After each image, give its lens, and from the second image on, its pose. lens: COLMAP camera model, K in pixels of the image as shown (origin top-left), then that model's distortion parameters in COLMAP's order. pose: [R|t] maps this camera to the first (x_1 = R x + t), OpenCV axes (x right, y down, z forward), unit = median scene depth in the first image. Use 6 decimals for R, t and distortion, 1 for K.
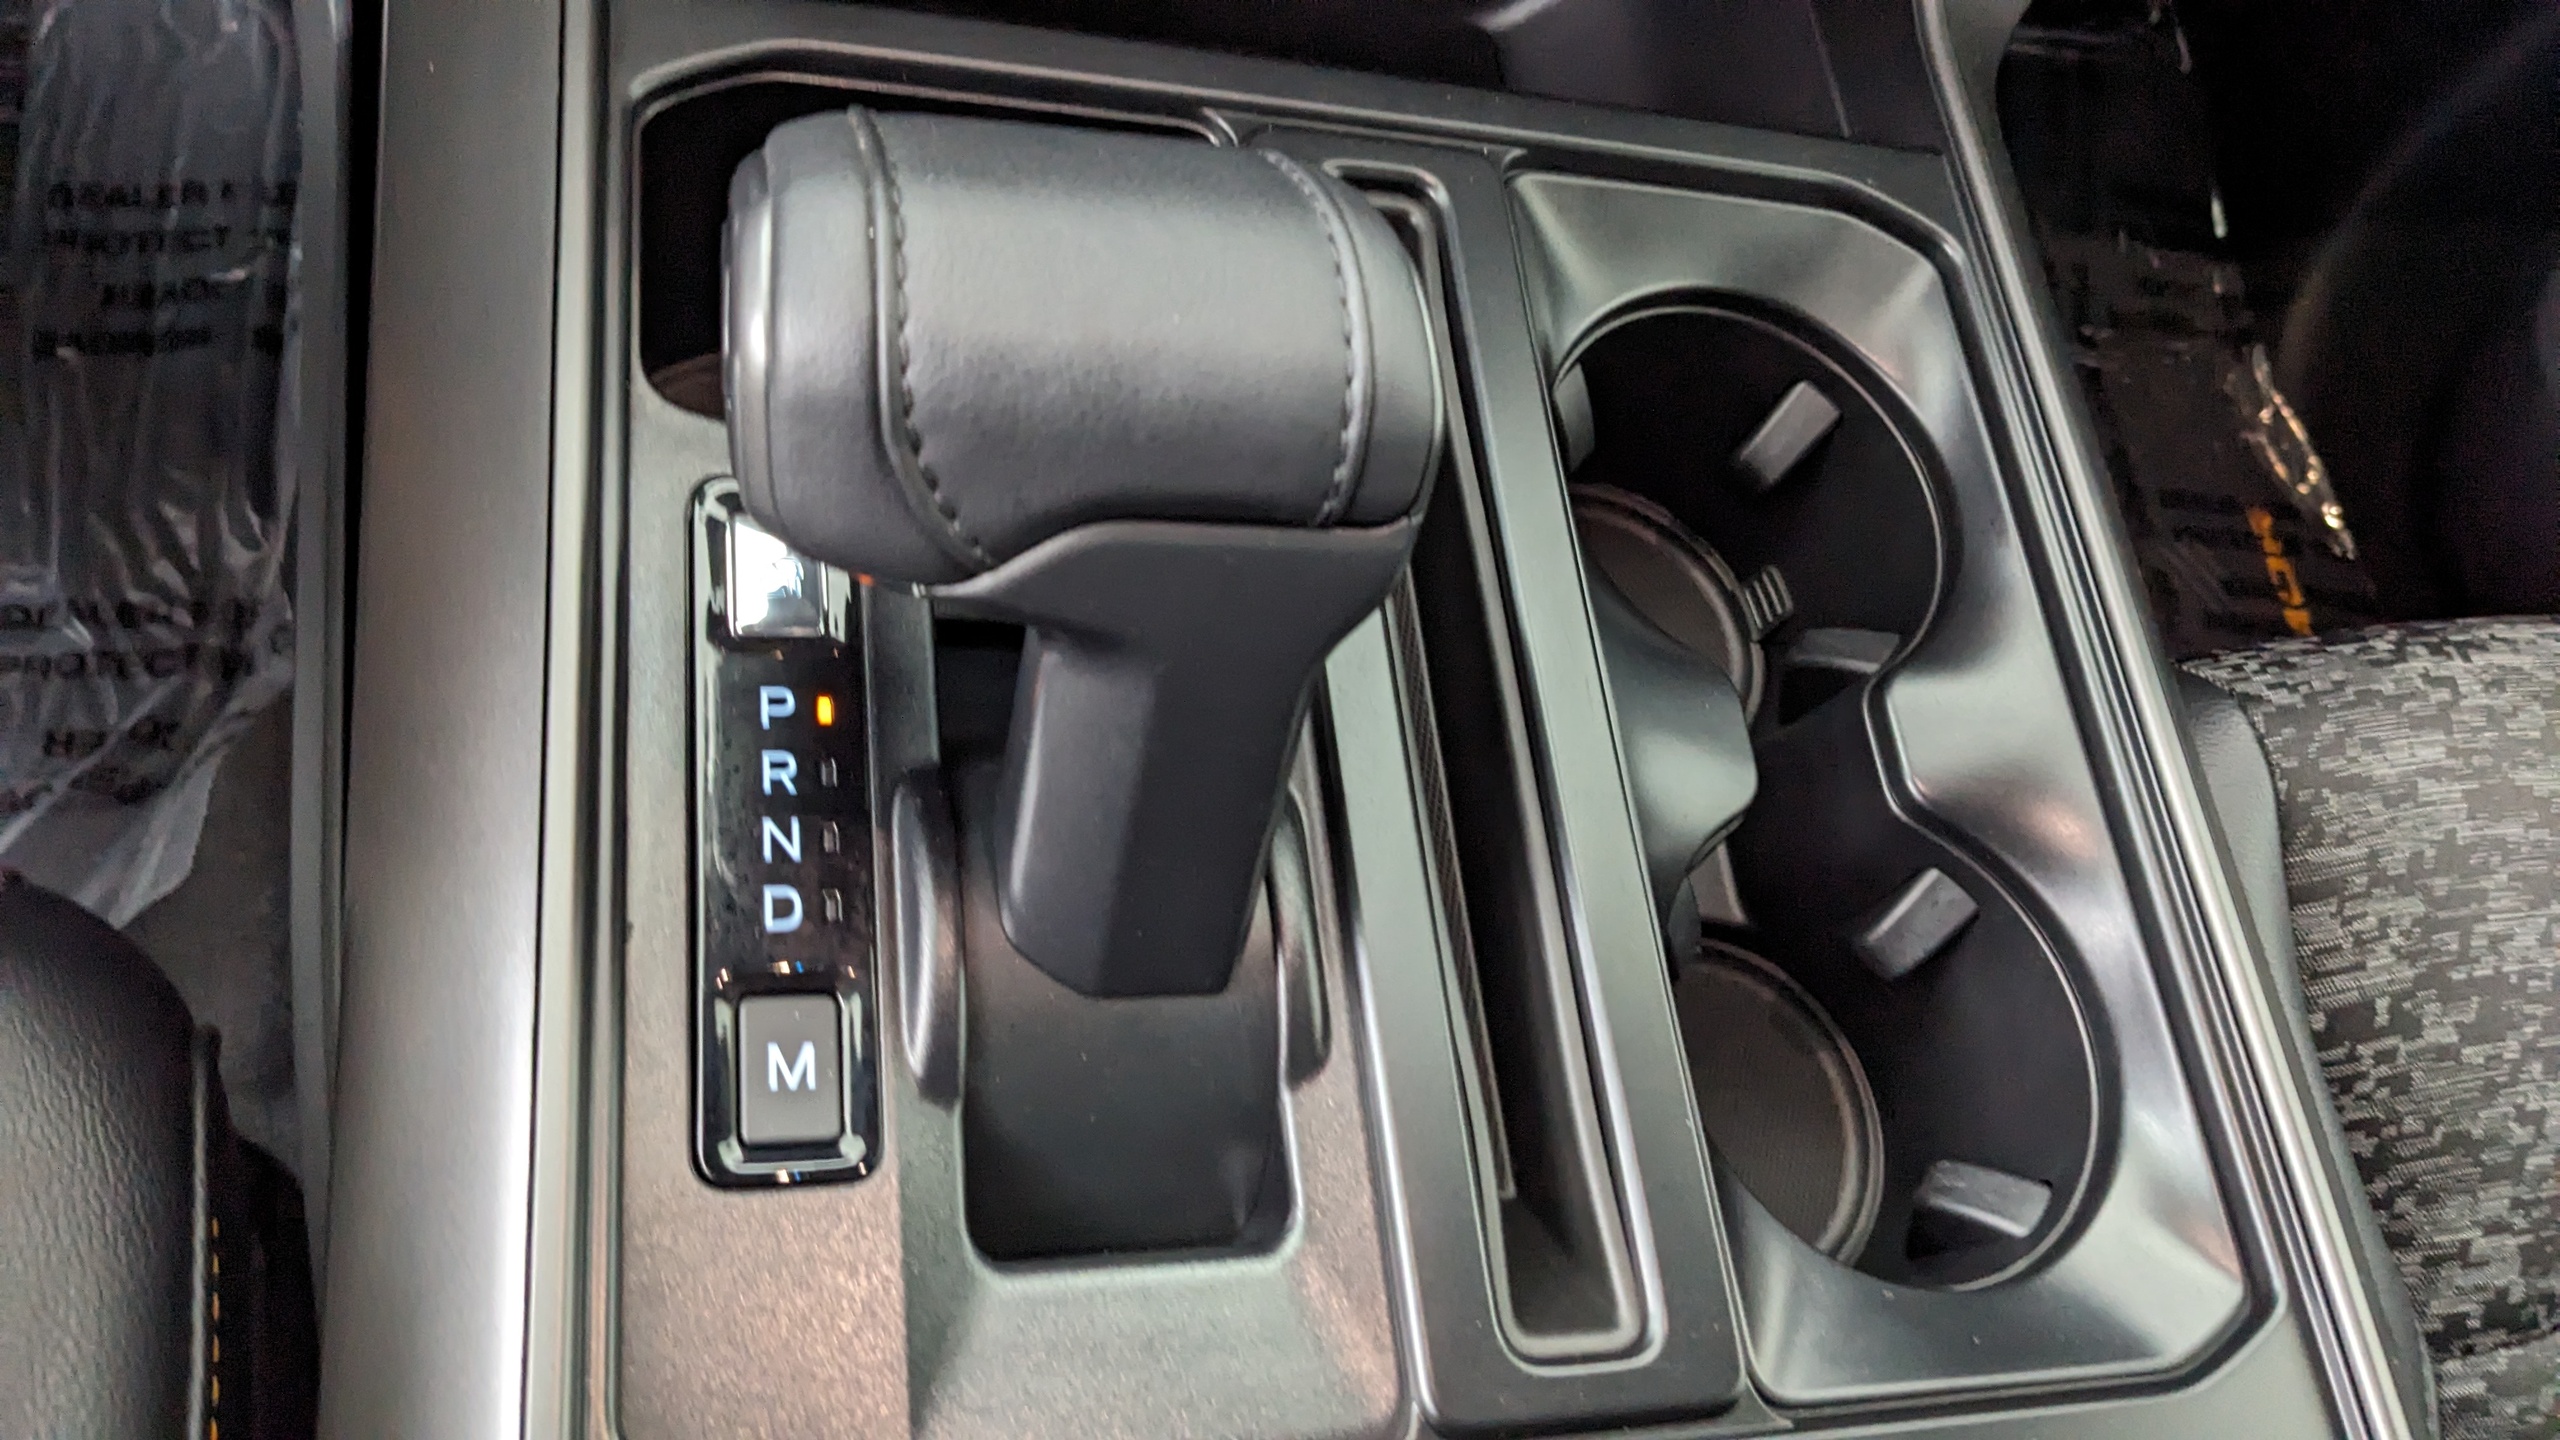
lens RADIAL K [[2054.0, 0, 1280.0], [0, 2054.0, 720.0], [0, 0, 1]] dist [0.048371, -0.101975]
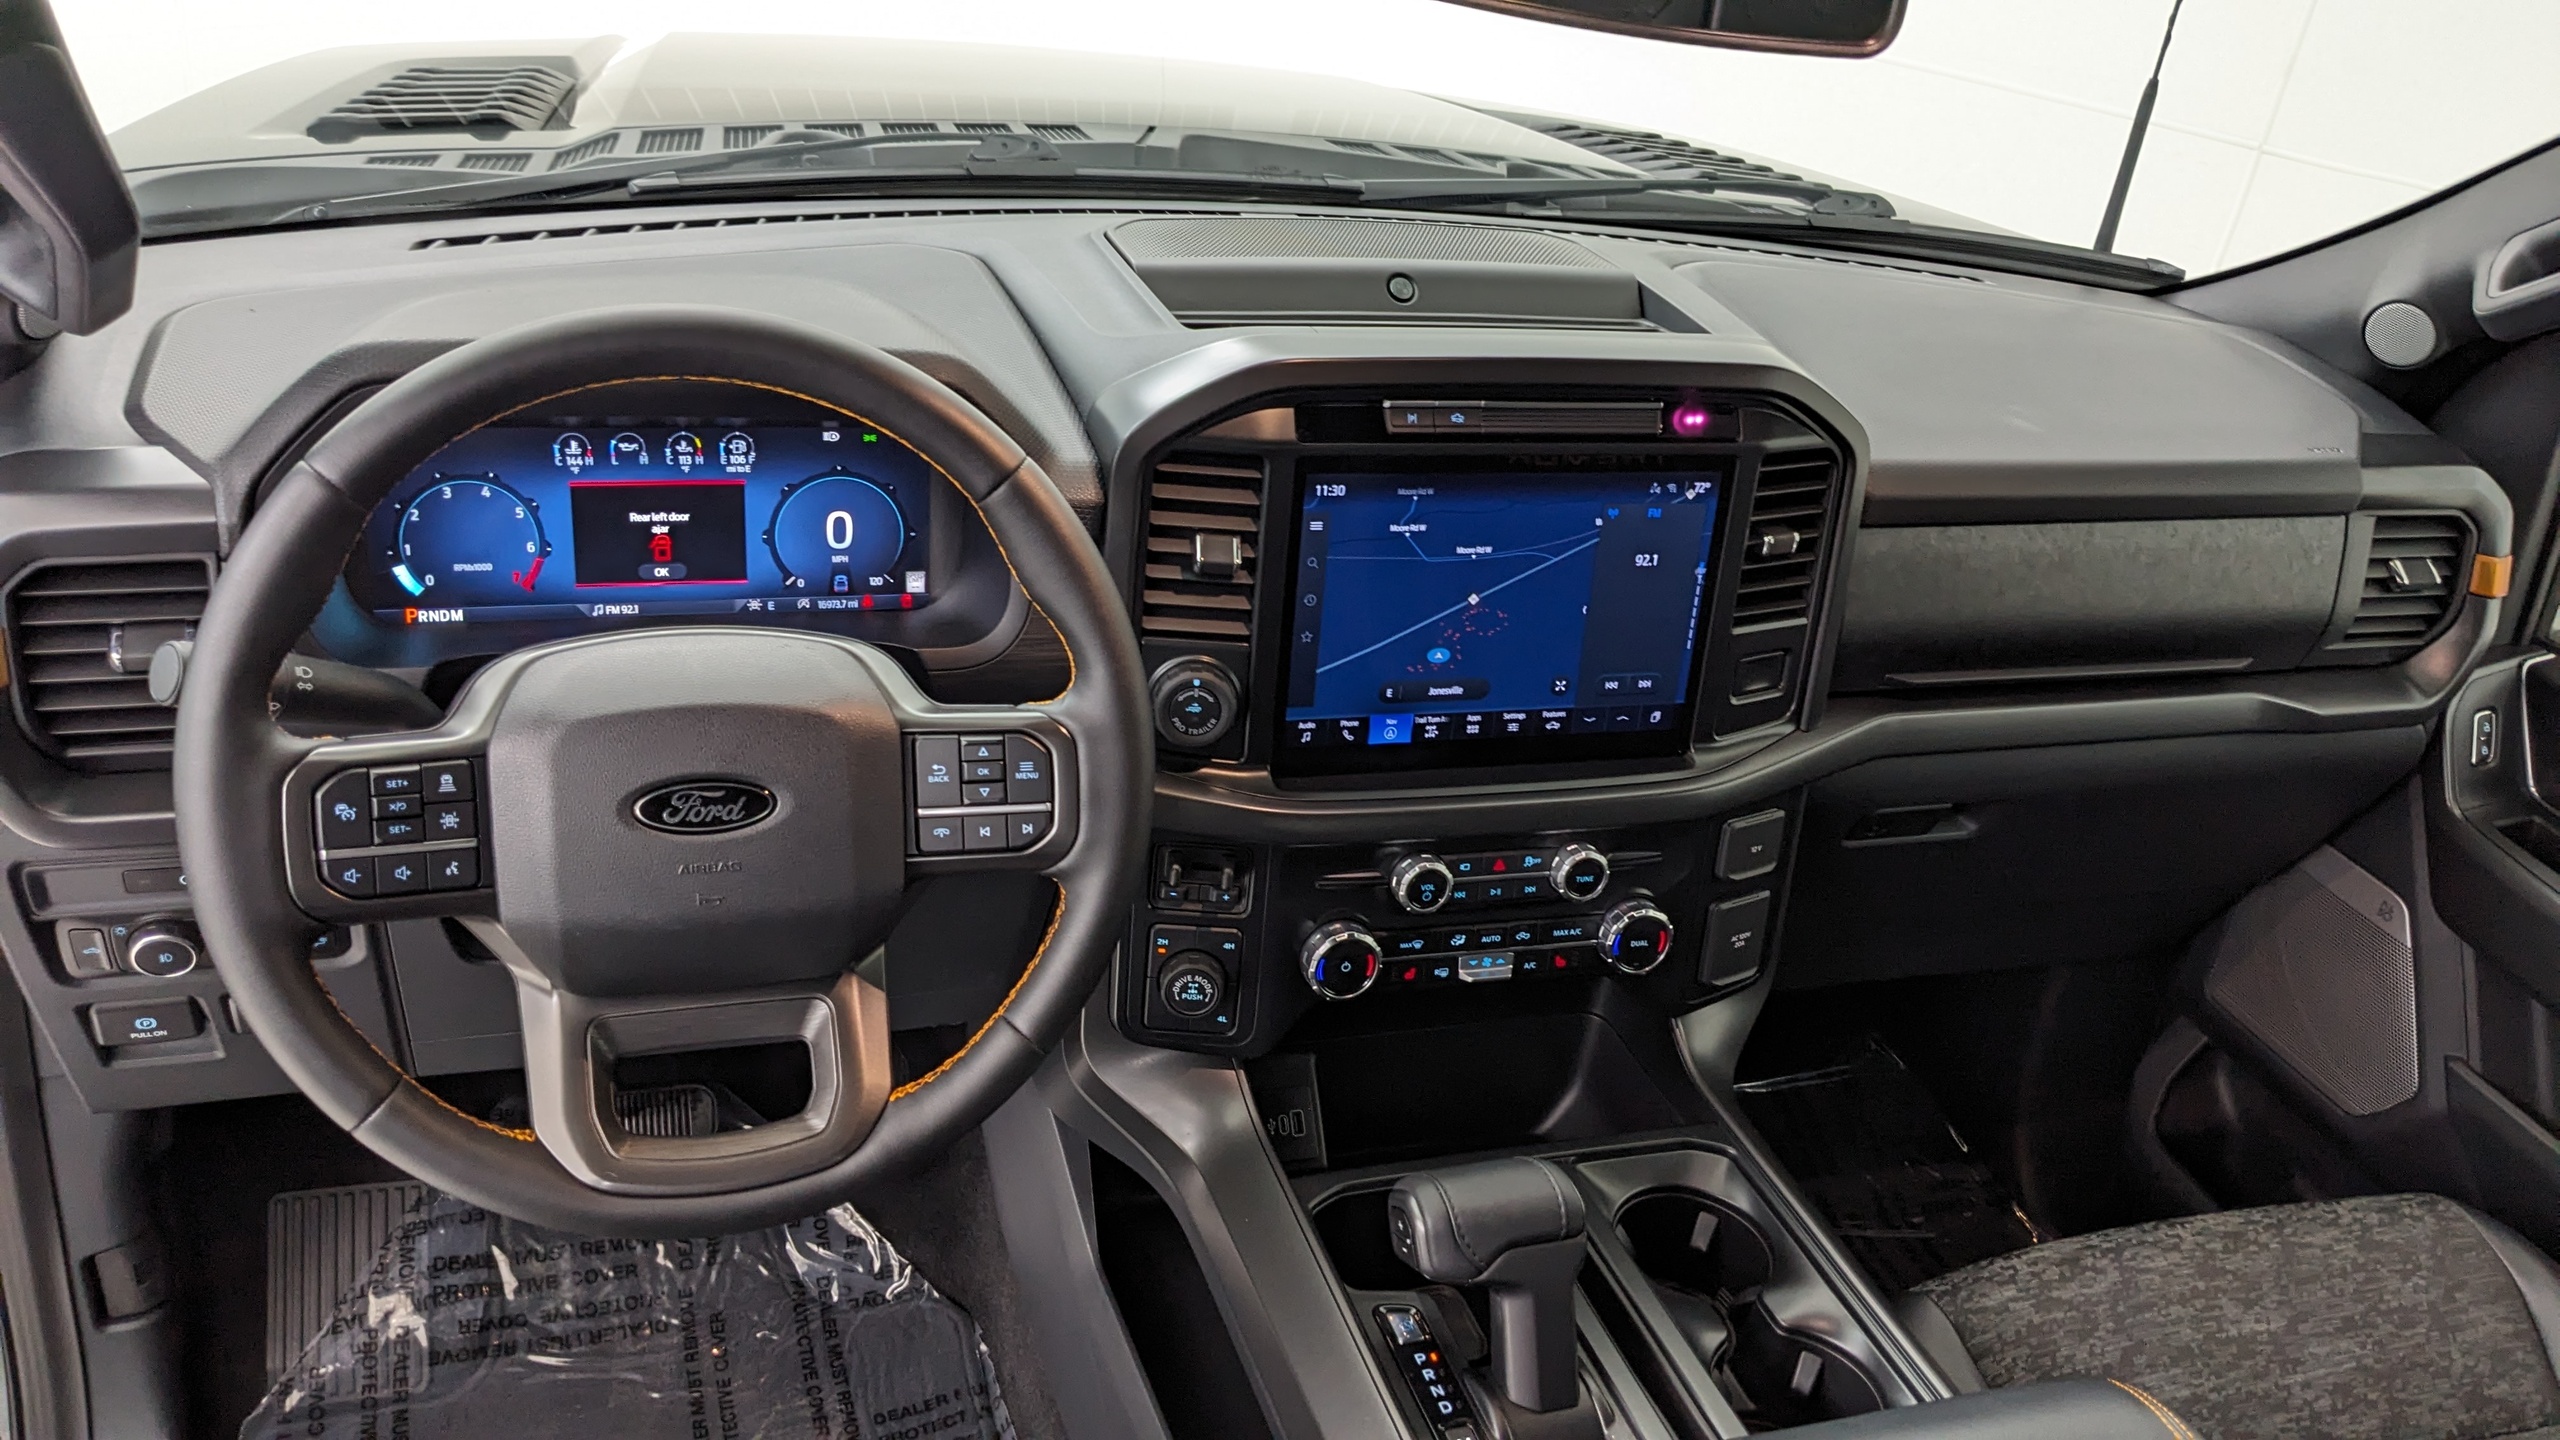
lens RADIAL K [[1871.6, 0, 1313.4], [0, 1871.6, 721.4], [0, 0, 1]] dist [0.002693, 0.000135]
pose [[0.961375, -0.261267, 0.086593, -0.272363], [0.264328, 0.788651, -0.555122, 0.548026], [0.076743, 0.556570, 0.827249, -1.400589]]
